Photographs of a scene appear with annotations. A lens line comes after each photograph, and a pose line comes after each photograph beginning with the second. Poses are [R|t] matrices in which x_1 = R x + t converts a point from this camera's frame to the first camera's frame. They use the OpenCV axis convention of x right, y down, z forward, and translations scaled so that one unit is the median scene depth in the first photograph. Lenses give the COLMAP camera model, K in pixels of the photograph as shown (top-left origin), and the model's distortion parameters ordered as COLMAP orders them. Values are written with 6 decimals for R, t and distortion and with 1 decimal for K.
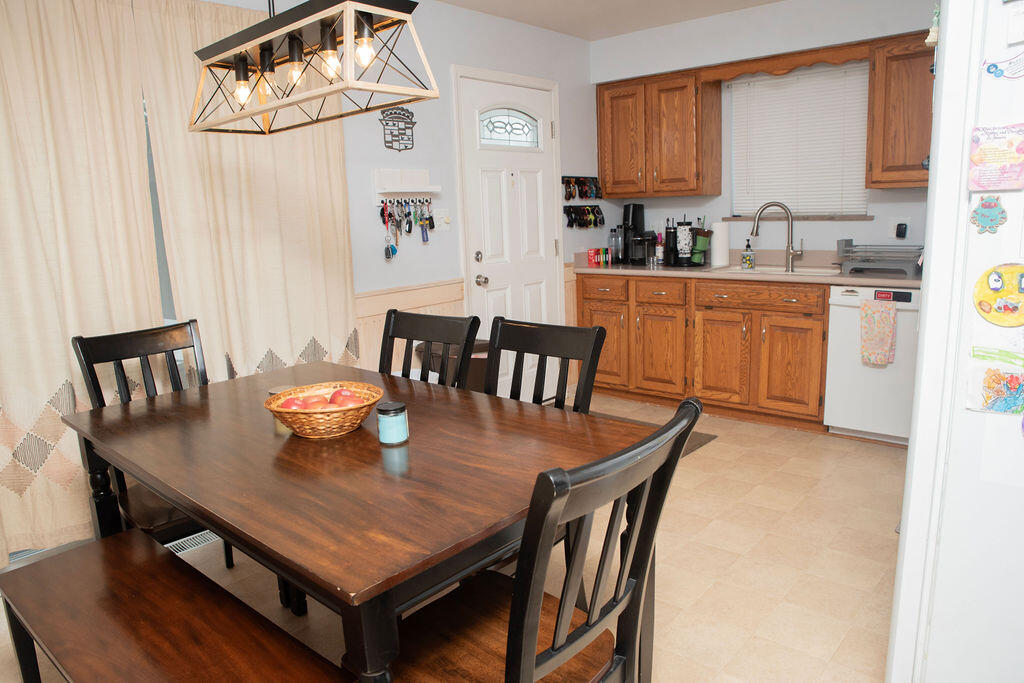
lens RADIAL K [[697.1, 0, 512.0], [0, 697.1, 341.5], [0, 0, 1]] dist [-0.129926, 0.090733]
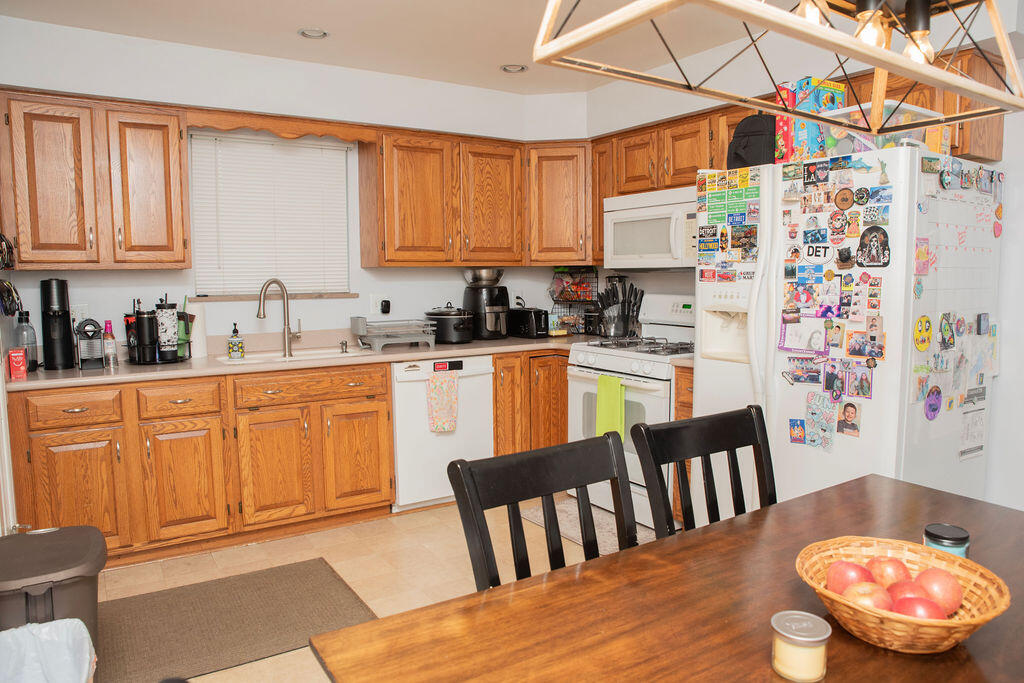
lens RADIAL K [[697.1, 0, 512.0], [0, 697.1, 341.5], [0, 0, 1]] dist [-0.129926, 0.090733]
pose [[0.270061, -0.055798, 0.961225, -0.385430], [0.175036, 0.984530, 0.007974, -0.078759], [-0.946800, 0.166095, 0.275650, 0.481695]]
